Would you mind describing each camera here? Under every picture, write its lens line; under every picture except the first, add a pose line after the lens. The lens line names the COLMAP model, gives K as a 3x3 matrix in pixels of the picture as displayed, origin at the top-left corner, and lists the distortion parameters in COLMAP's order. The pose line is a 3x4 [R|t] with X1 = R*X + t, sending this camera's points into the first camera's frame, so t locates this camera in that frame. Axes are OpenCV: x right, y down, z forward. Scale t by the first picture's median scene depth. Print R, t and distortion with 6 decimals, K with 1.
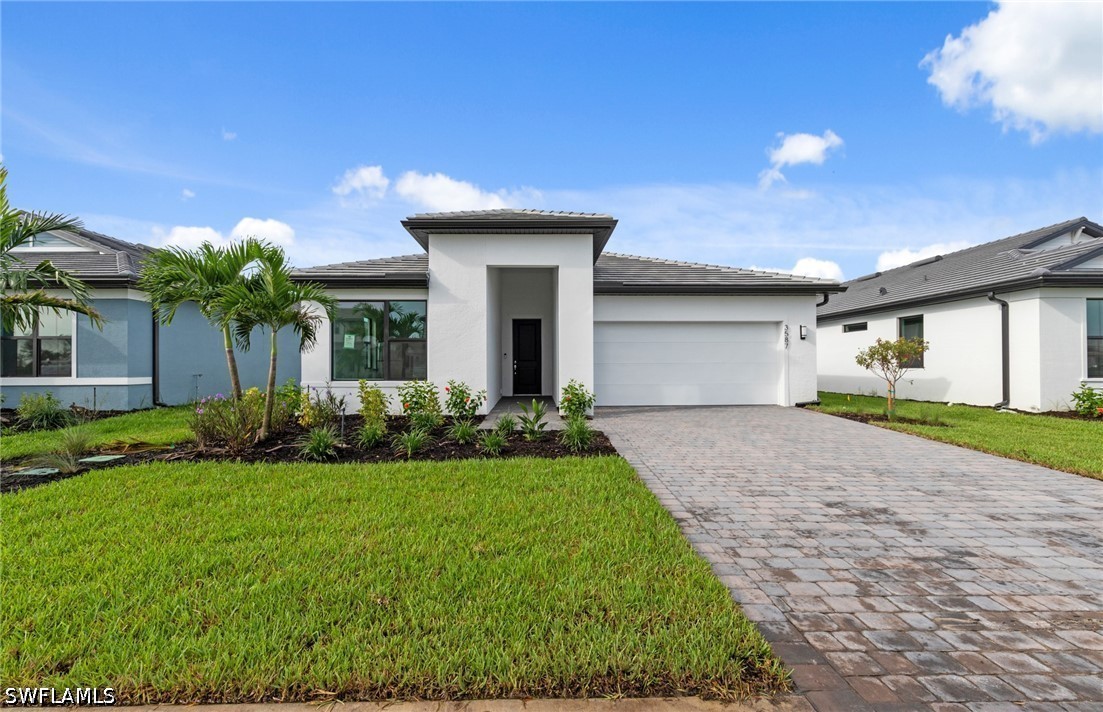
lens RADIAL K [[428.3, 0, 548.4], [0, 428.3, 365.5], [0, 0, 1]] dist [0.003503, 0.000444]
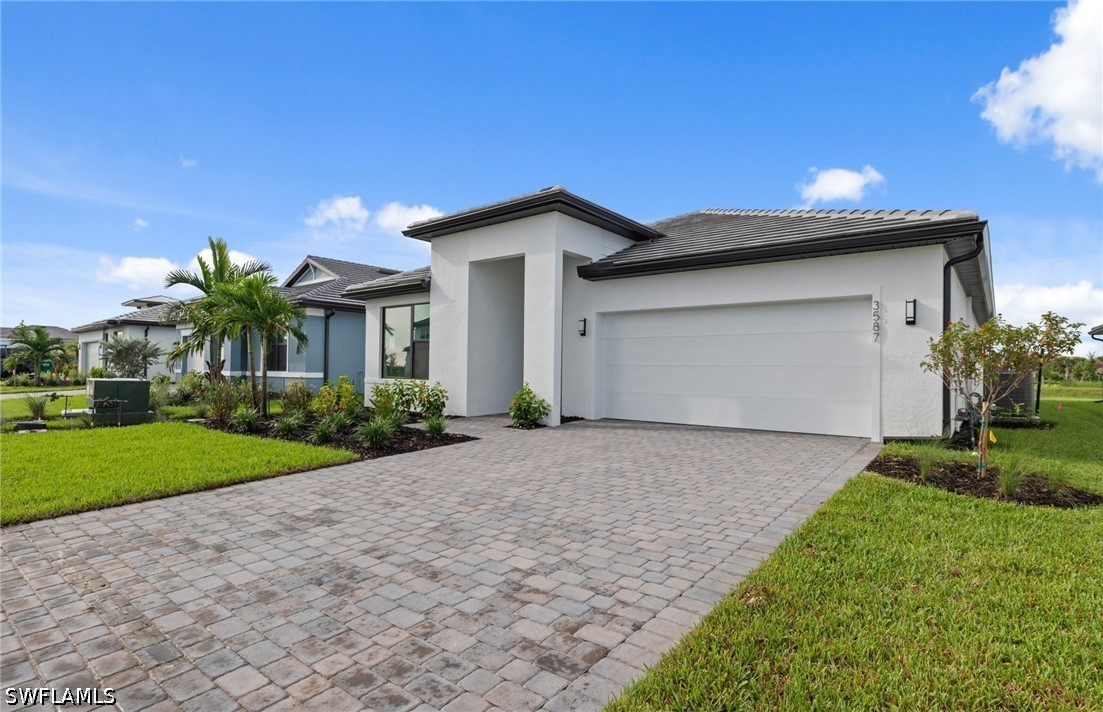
lens RADIAL K [[551.5, 0, 554.4], [0, 551.5, 368.5], [0, 0, 1]] dist [0.000373, -0.000360]
pose [[0.768353, 0.011823, -0.639917, 0.798754], [-0.013234, 0.999909, 0.002584, 0.000502], [0.639890, 0.006484, 0.768439, 0.168631]]
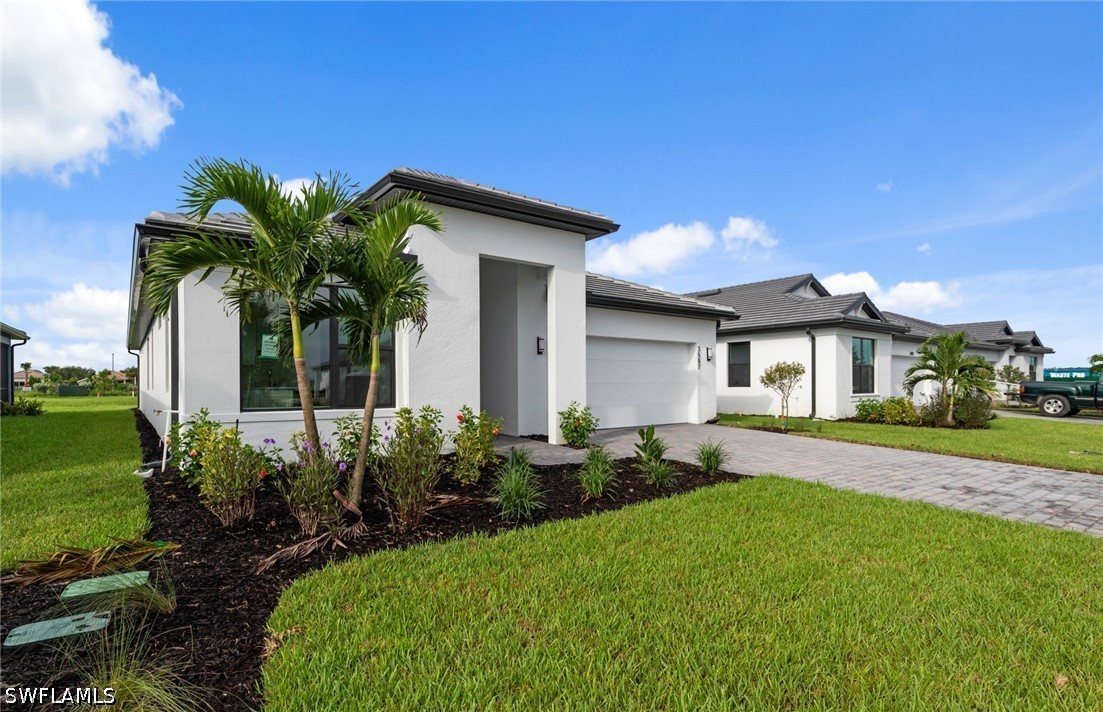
lens RADIAL K [[549.0, 0, 552.7], [0, 549.0, 391.8], [0, 0, 1]] dist [0.000207, -0.000075]
pose [[0.810371, -0.008137, 0.585860, -0.607351], [-0.003576, 0.999816, 0.018832, -0.008245], [-0.585906, -0.017356, 0.810193, 0.129603]]
